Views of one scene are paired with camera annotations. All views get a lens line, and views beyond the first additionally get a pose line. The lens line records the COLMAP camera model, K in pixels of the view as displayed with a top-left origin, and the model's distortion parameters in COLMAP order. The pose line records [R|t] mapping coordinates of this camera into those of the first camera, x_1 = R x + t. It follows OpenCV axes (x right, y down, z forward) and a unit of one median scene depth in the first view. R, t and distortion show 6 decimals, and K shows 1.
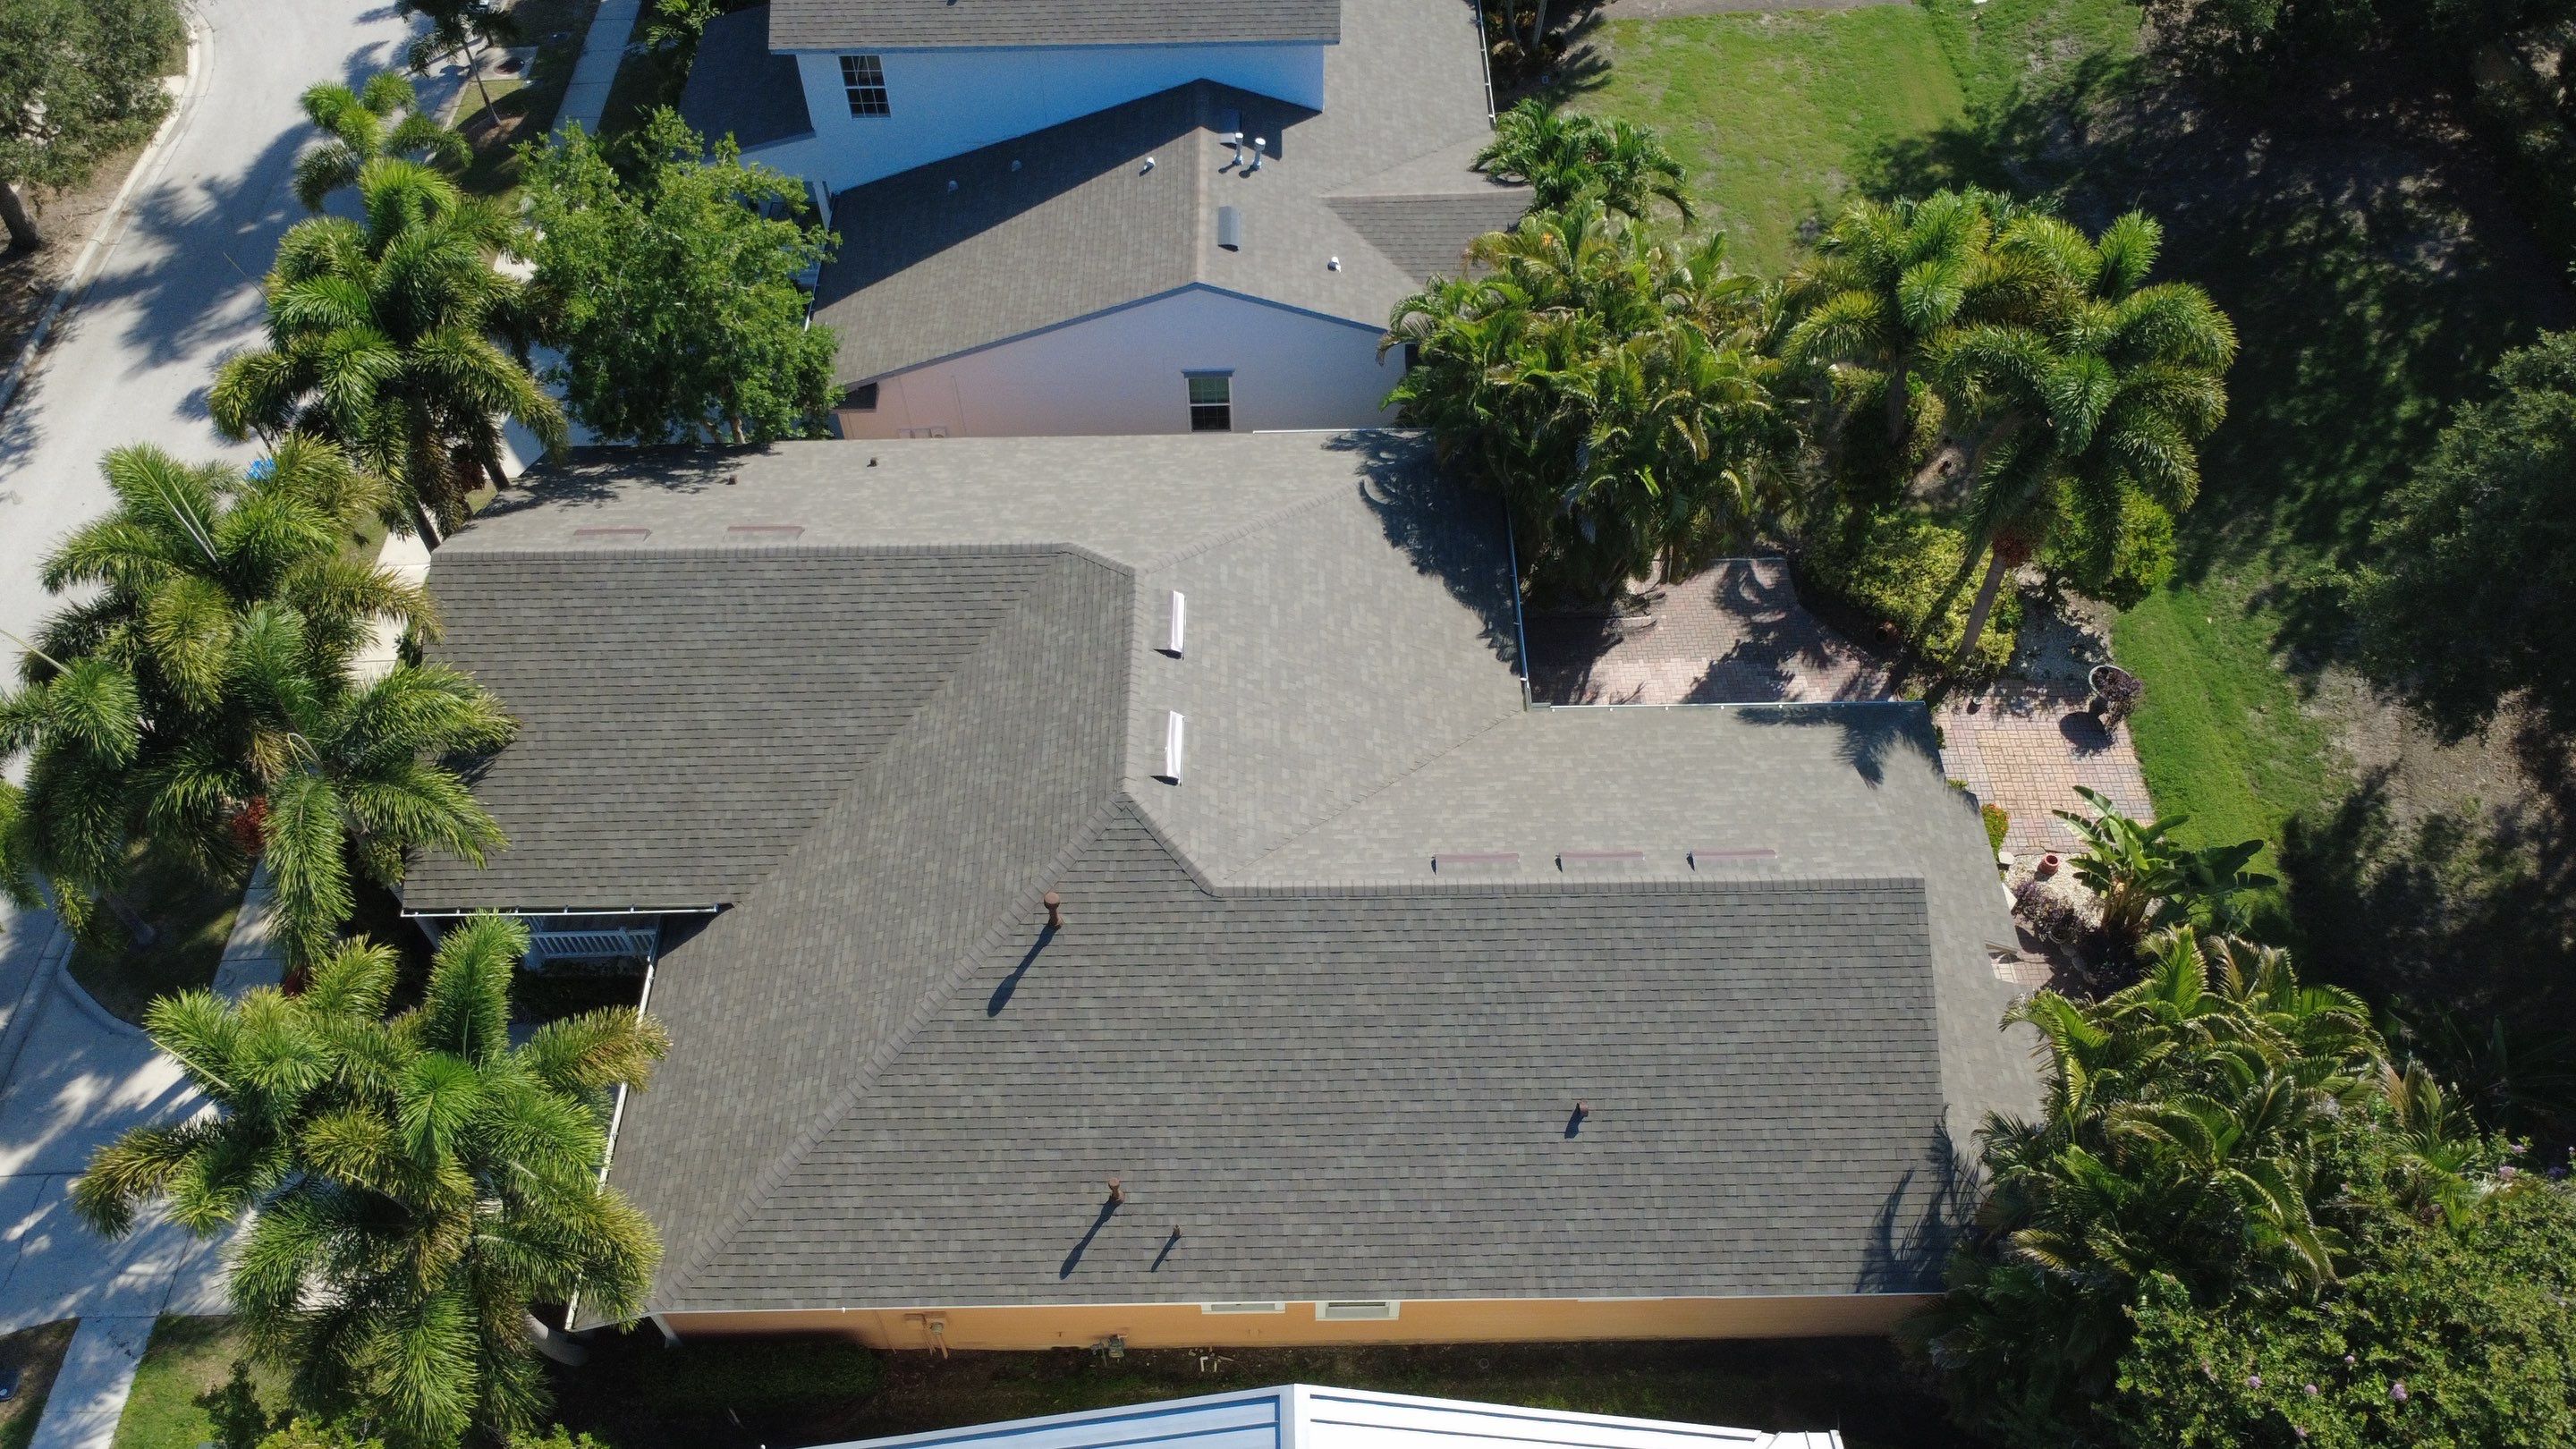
lens RADIAL K [[1871.7, 0, 1283.3], [0, 1871.7, 727.7], [0, 0, 1]] dist [0.000705, 0.004272]
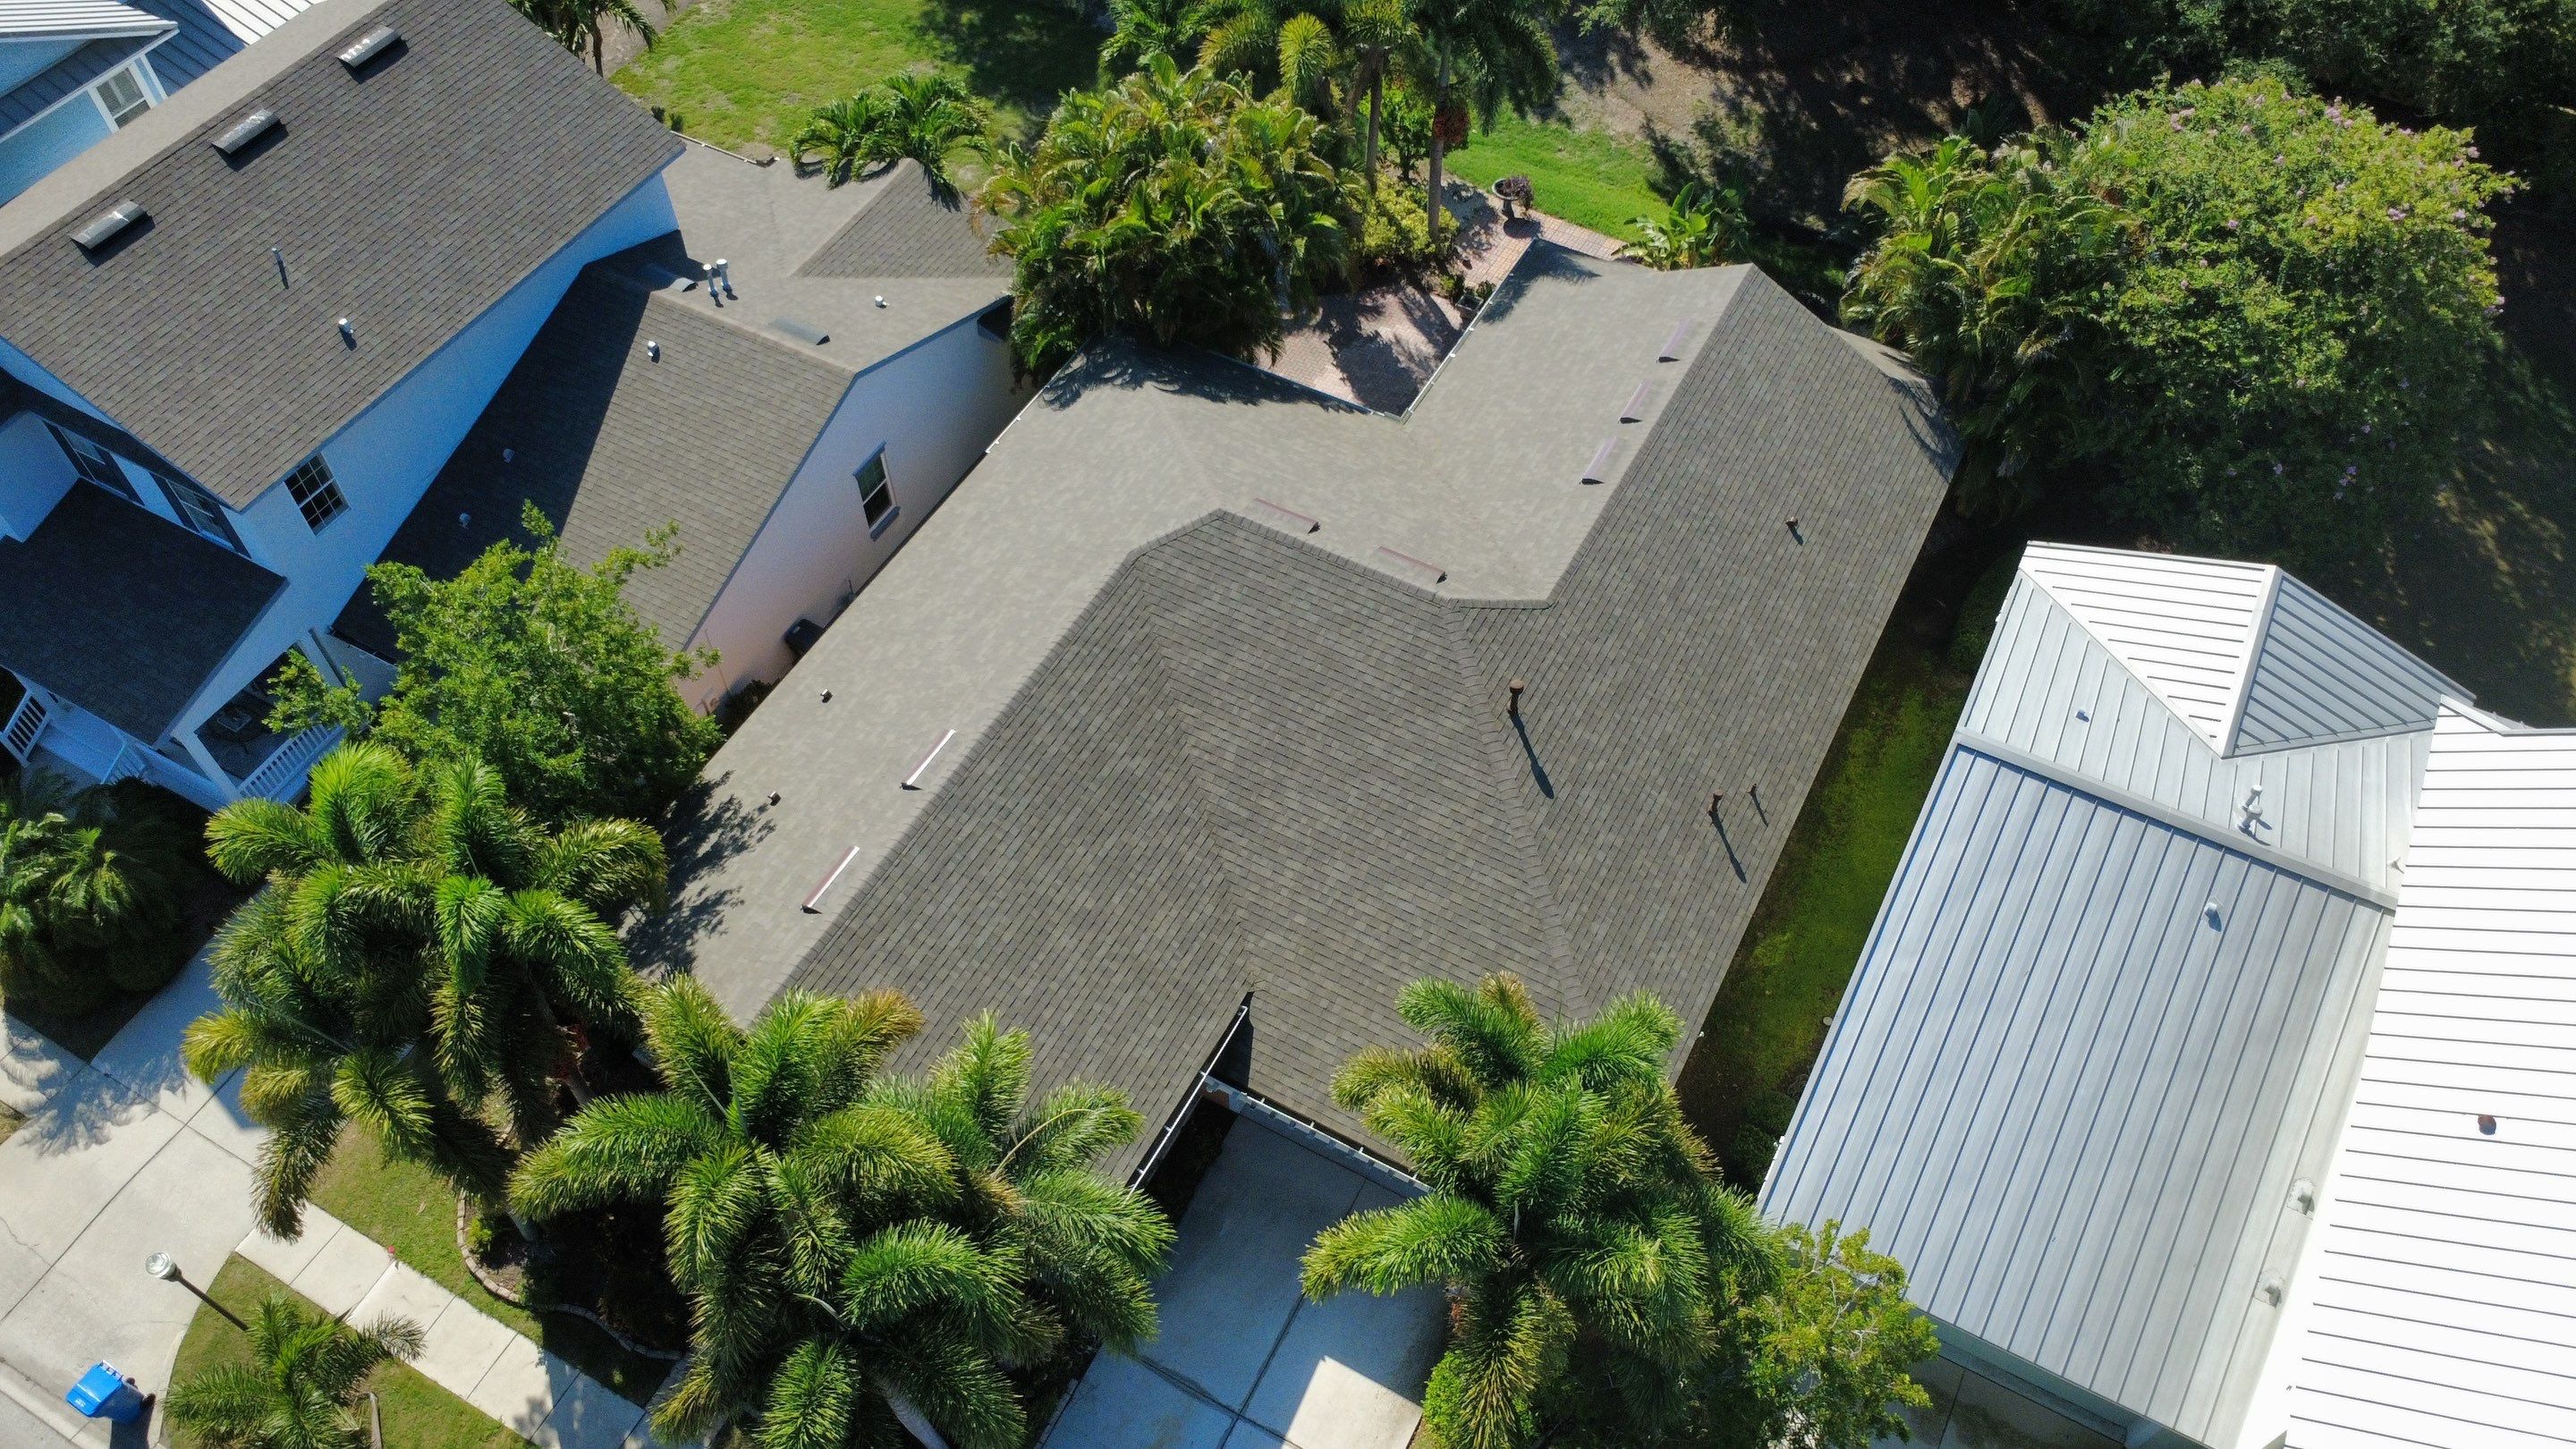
lens RADIAL K [[1873.3, 0, 1282.7], [0, 1873.3, 720.9], [0, 0, 1]] dist [0.001339, -0.000871]
pose [[0.486952, -0.684007, 0.543149, -0.730380], [0.686249, 0.684313, 0.246533, -0.241571], [-0.540314, 0.252686, 0.802627, 0.140528]]
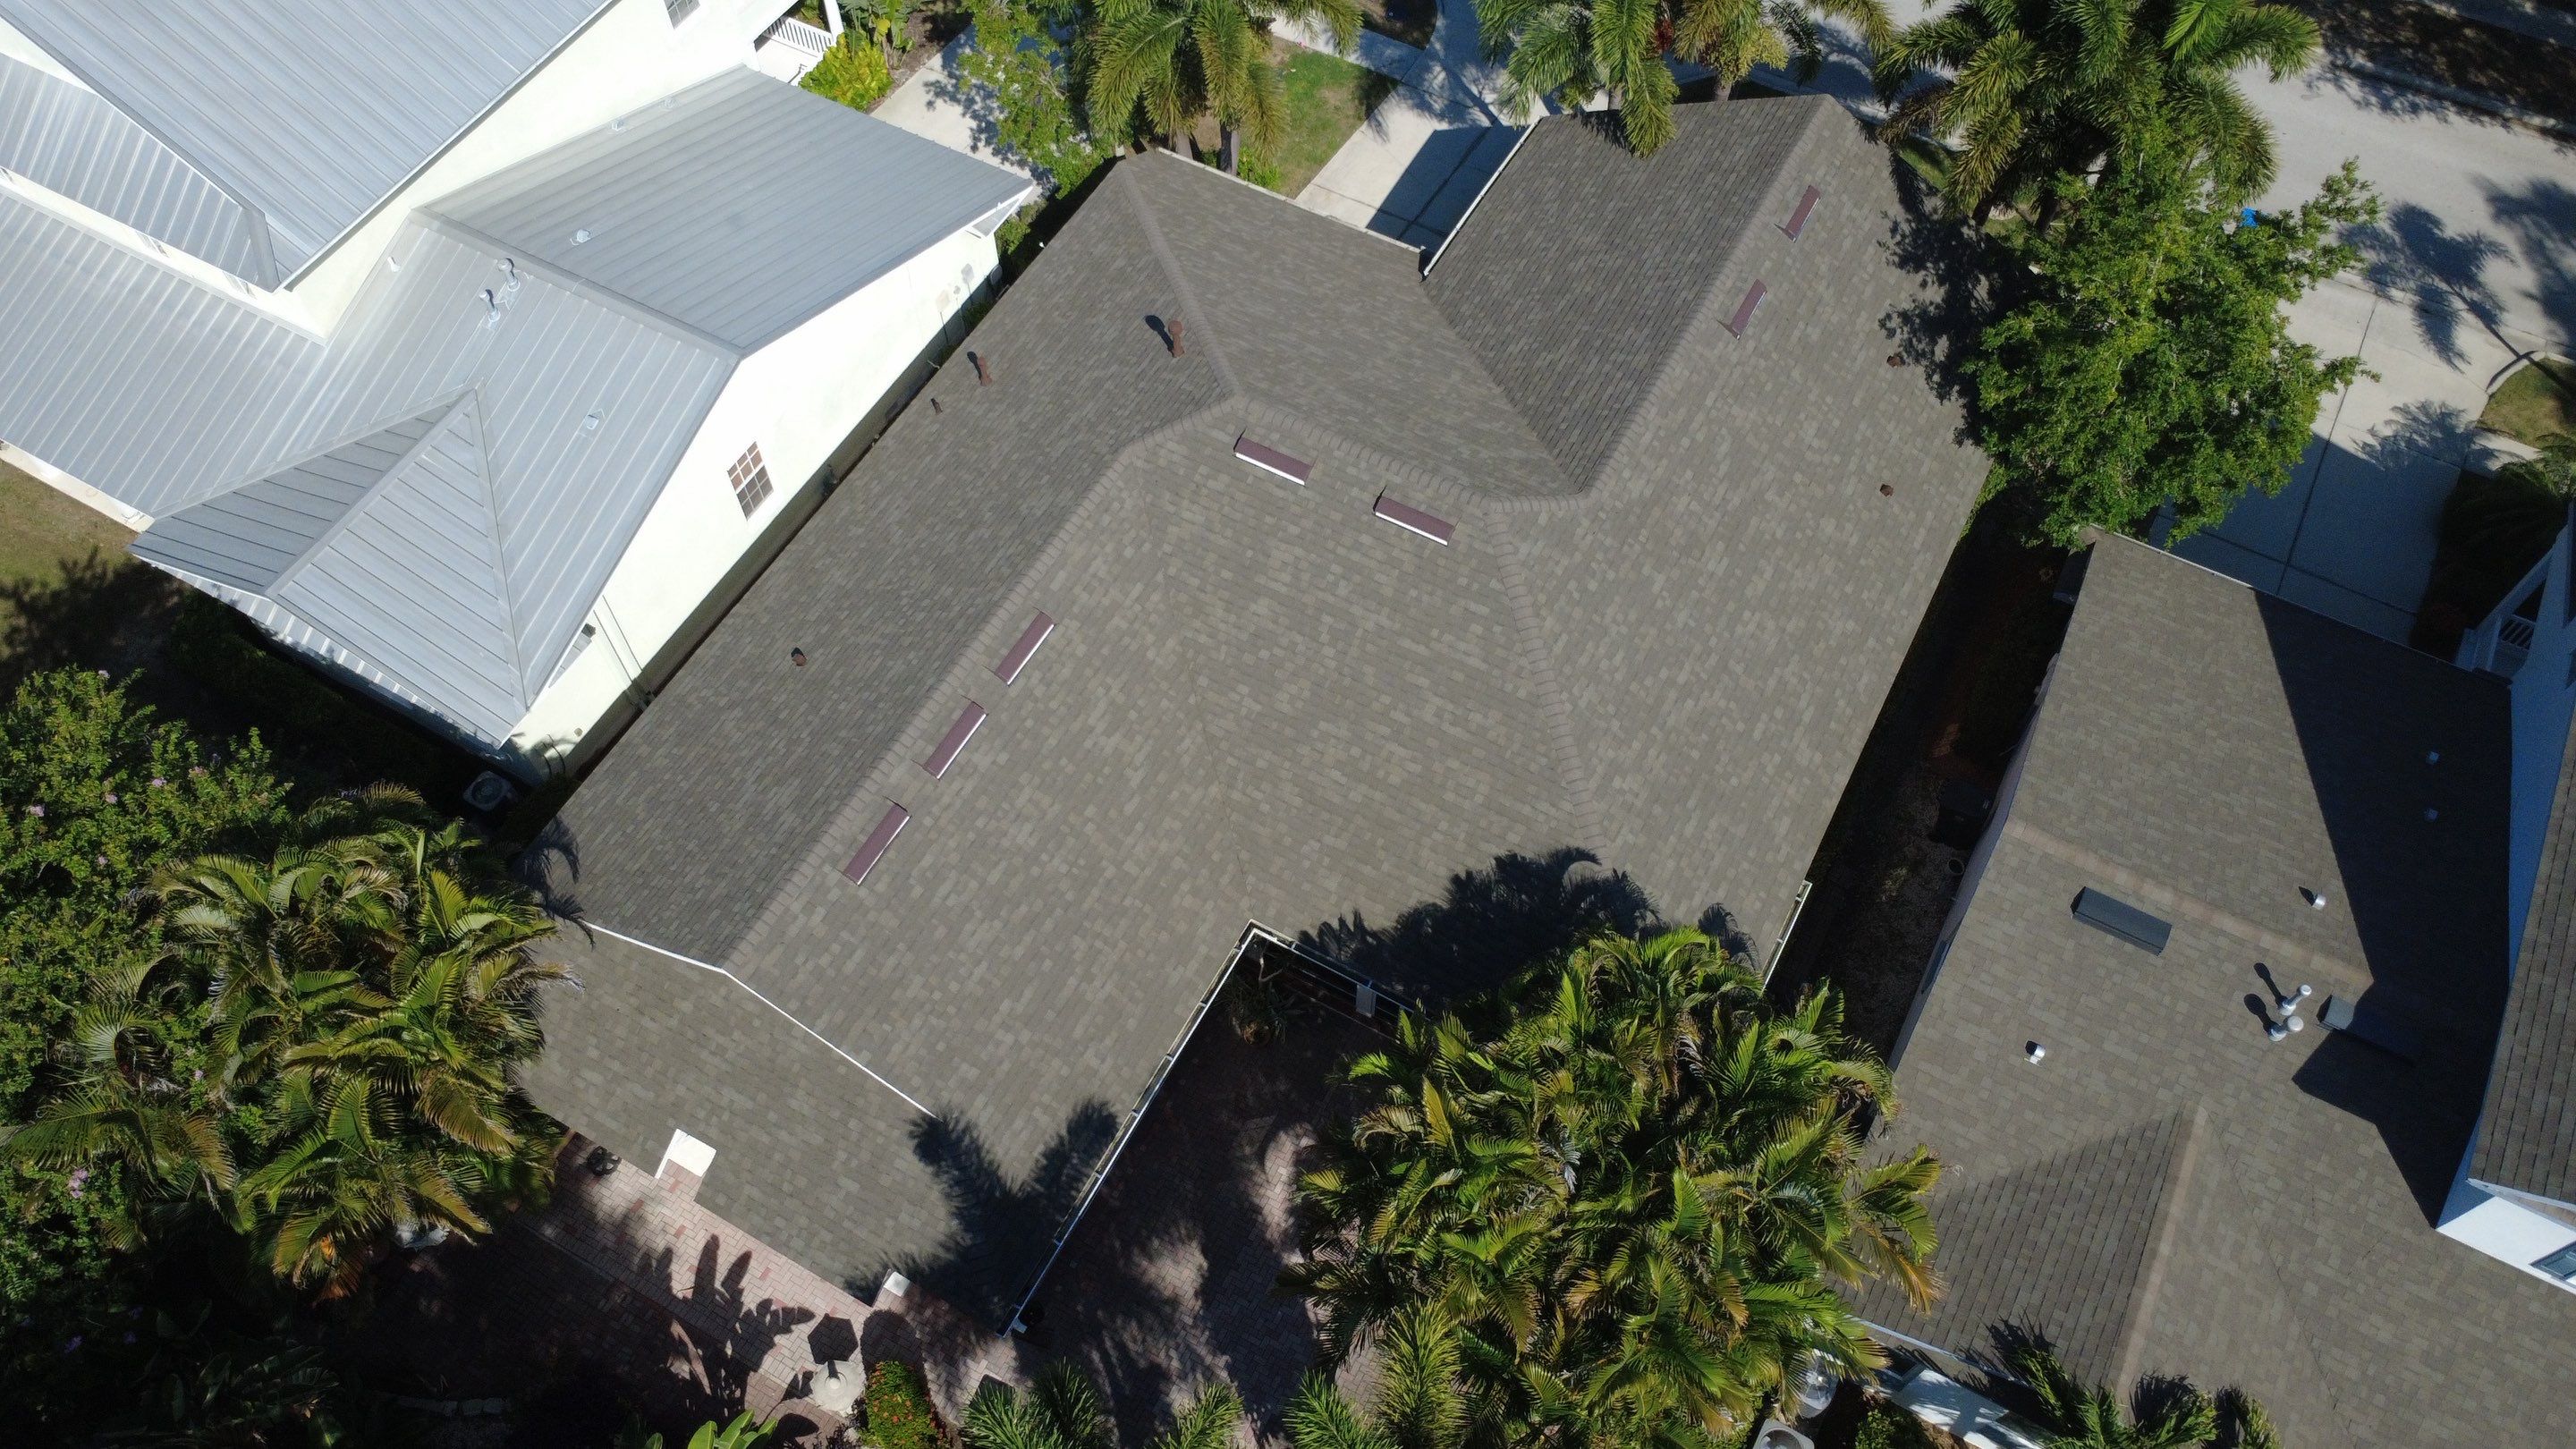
lens RADIAL K [[1873.3, 0, 1282.7], [0, 1873.3, 720.9], [0, 0, 1]] dist [0.001339, -0.000871]
pose [[-0.492954, 0.745887, -0.447938, 0.472455], [-0.681800, -0.011330, 0.731451, -0.698588], [0.540505, 0.665976, 0.514131, 0.531364]]
